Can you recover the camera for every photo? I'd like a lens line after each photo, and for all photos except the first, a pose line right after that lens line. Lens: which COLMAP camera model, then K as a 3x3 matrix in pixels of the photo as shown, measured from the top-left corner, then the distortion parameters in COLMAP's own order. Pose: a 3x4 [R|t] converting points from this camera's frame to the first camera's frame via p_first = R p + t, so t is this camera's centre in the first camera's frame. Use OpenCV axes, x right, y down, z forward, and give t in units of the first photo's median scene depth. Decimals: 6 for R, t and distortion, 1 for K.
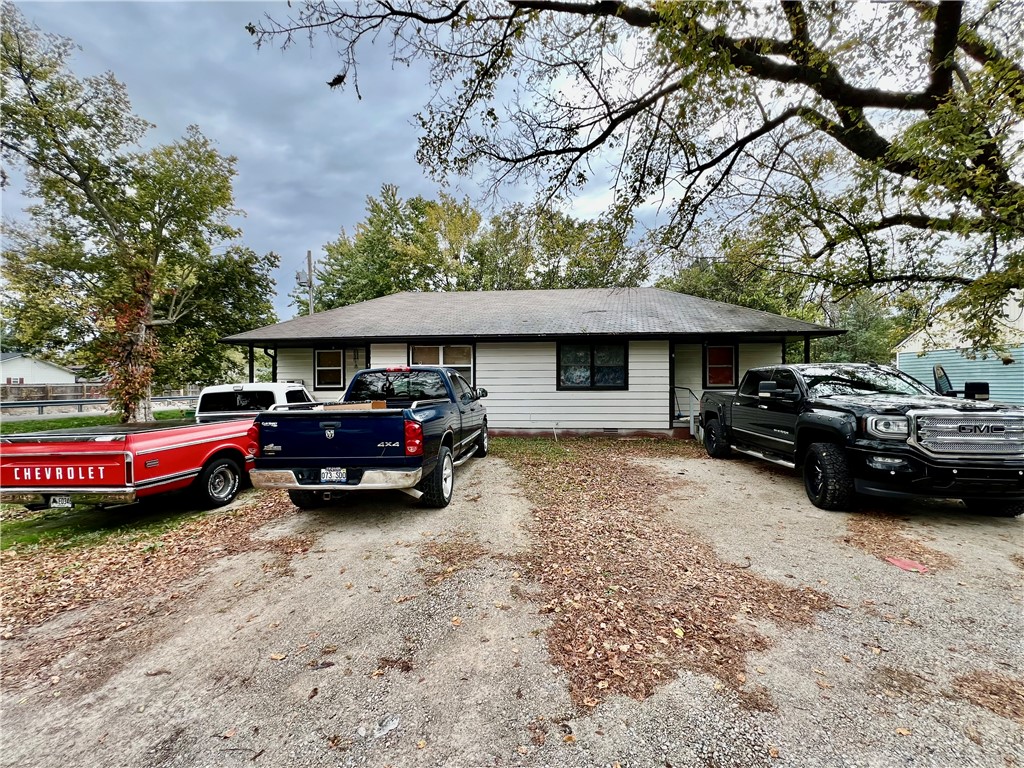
lens RADIAL K [[409.2, 0, 512.0], [0, 409.2, 384.0], [0, 0, 1]] dist [-0.002569, -0.000010]
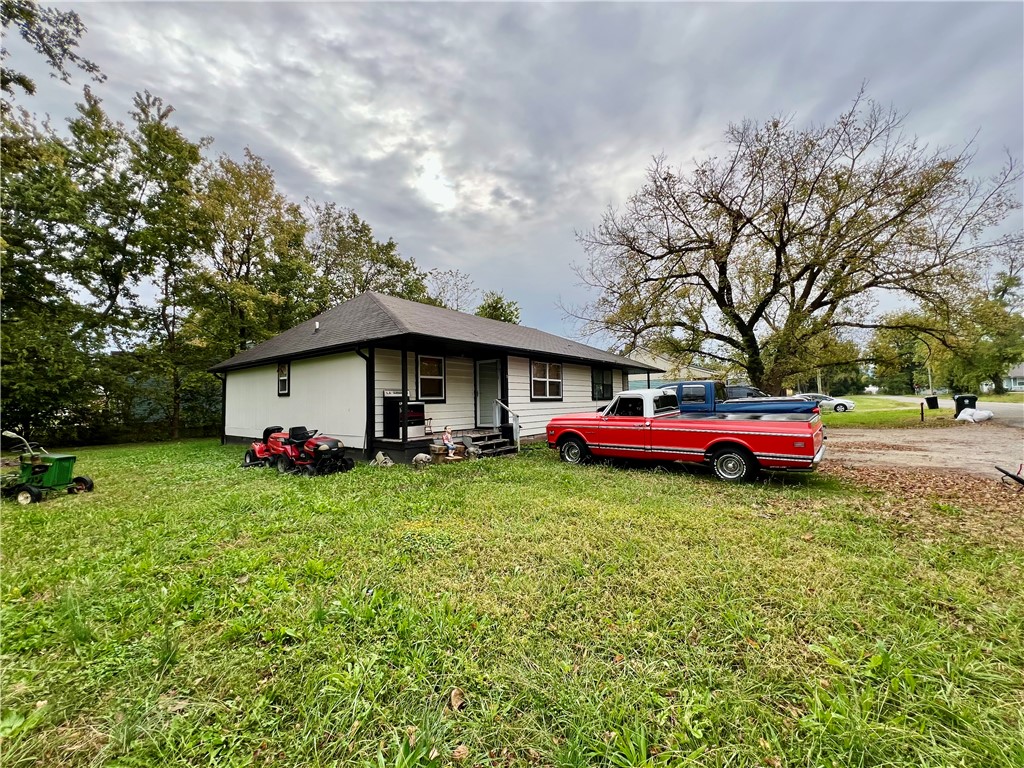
lens RADIAL K [[409.2, 0, 512.0], [0, 409.2, 384.0], [0, 0, 1]] dist [-0.002569, -0.000010]
pose [[0.543287, 0.027771, 0.839088, -1.339484], [0.010441, 0.999152, -0.039828, 0.013851], [-0.839482, 0.030399, 0.542536, 0.500693]]
